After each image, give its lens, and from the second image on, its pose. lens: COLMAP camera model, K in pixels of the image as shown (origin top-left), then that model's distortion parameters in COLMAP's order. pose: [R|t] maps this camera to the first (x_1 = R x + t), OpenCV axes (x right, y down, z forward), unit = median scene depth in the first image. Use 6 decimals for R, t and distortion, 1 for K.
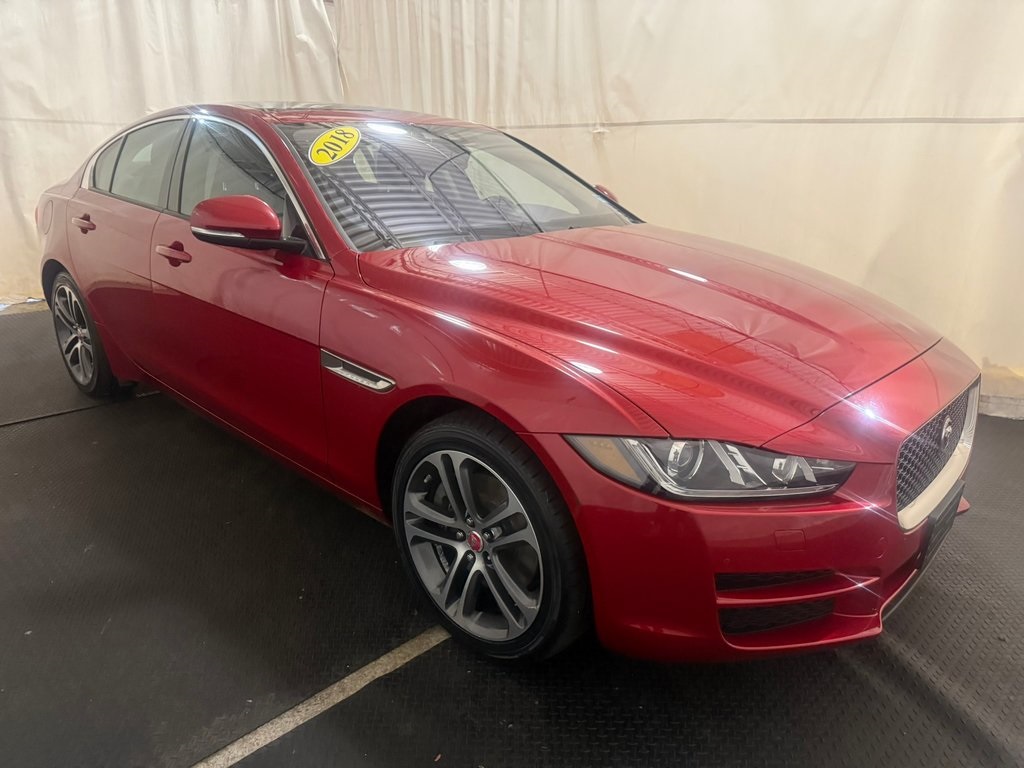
lens RADIAL K [[715.6, 0, 518.1], [0, 715.6, 386.7], [0, 0, 1]] dist [-0.003496, -0.006126]
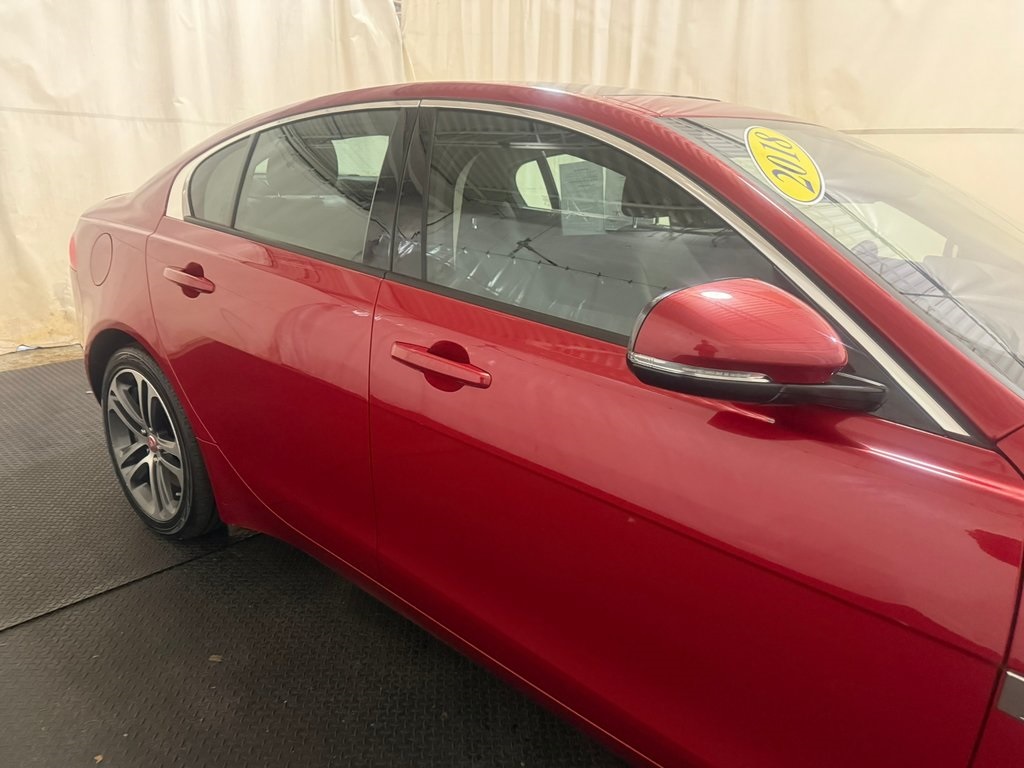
lens RADIAL K [[715.6, 0, 502.5], [0, 715.6, 380.2], [0, 0, 1]] dist [-0.003496, -0.006126]
pose [[0.998749, 0.002210, 0.049962, -0.227702], [-0.001487, 0.999894, -0.014499, -0.082433], [-0.049989, 0.014407, 0.998646, 0.236216]]
